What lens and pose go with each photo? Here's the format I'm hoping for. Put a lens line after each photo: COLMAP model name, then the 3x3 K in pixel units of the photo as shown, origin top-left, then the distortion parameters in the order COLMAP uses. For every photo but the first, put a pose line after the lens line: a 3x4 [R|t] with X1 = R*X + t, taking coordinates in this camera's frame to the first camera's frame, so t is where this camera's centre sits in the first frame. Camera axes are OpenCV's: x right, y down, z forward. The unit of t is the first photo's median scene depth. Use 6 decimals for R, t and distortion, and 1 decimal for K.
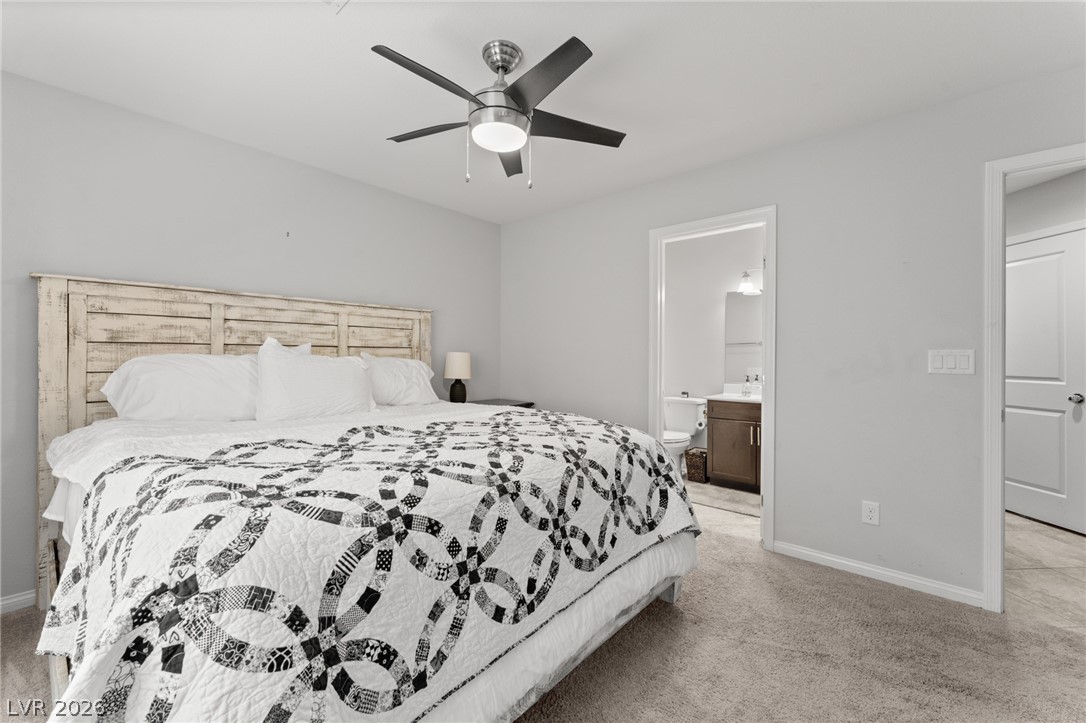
lens RADIAL K [[440.0, 0, 541.3], [0, 440.0, 355.5], [0, 0, 1]] dist [-0.000917, -0.000087]
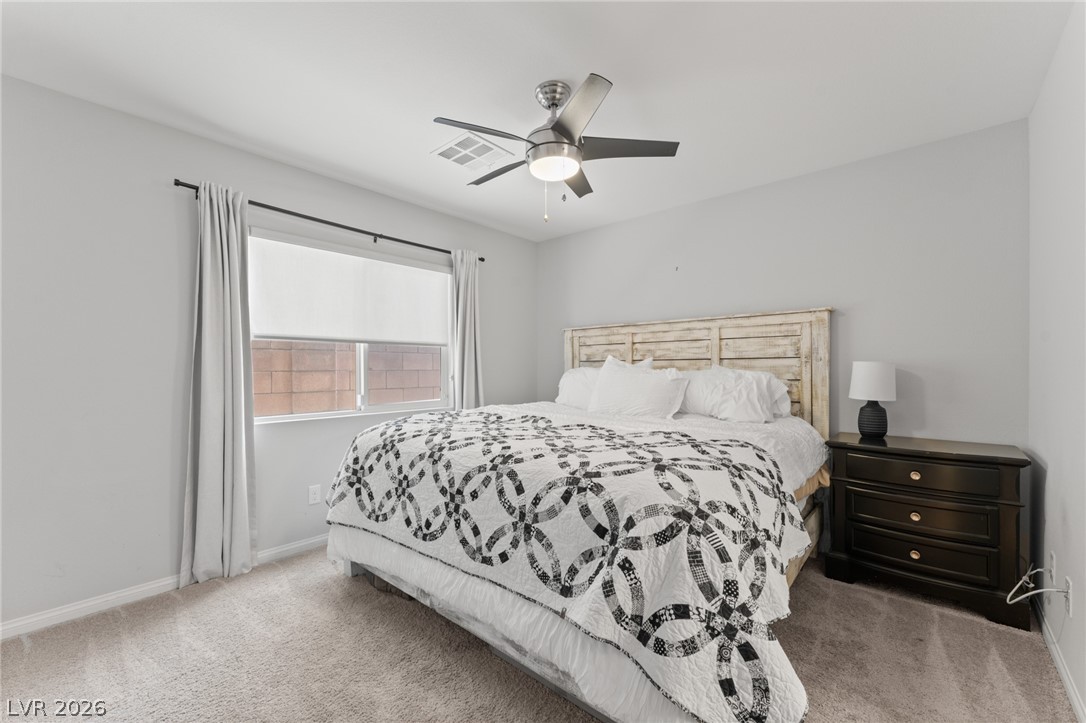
lens RADIAL K [[440.0, 0, 541.5], [0, 440.0, 370.3], [0, 0, 1]] dist [-0.000917, -0.000087]
pose [[0.001612, -0.001547, -0.999998, 1.081888], [0.004823, 0.999987, -0.001539, 0.011906], [0.999987, -0.004820, 0.001620, 1.034901]]
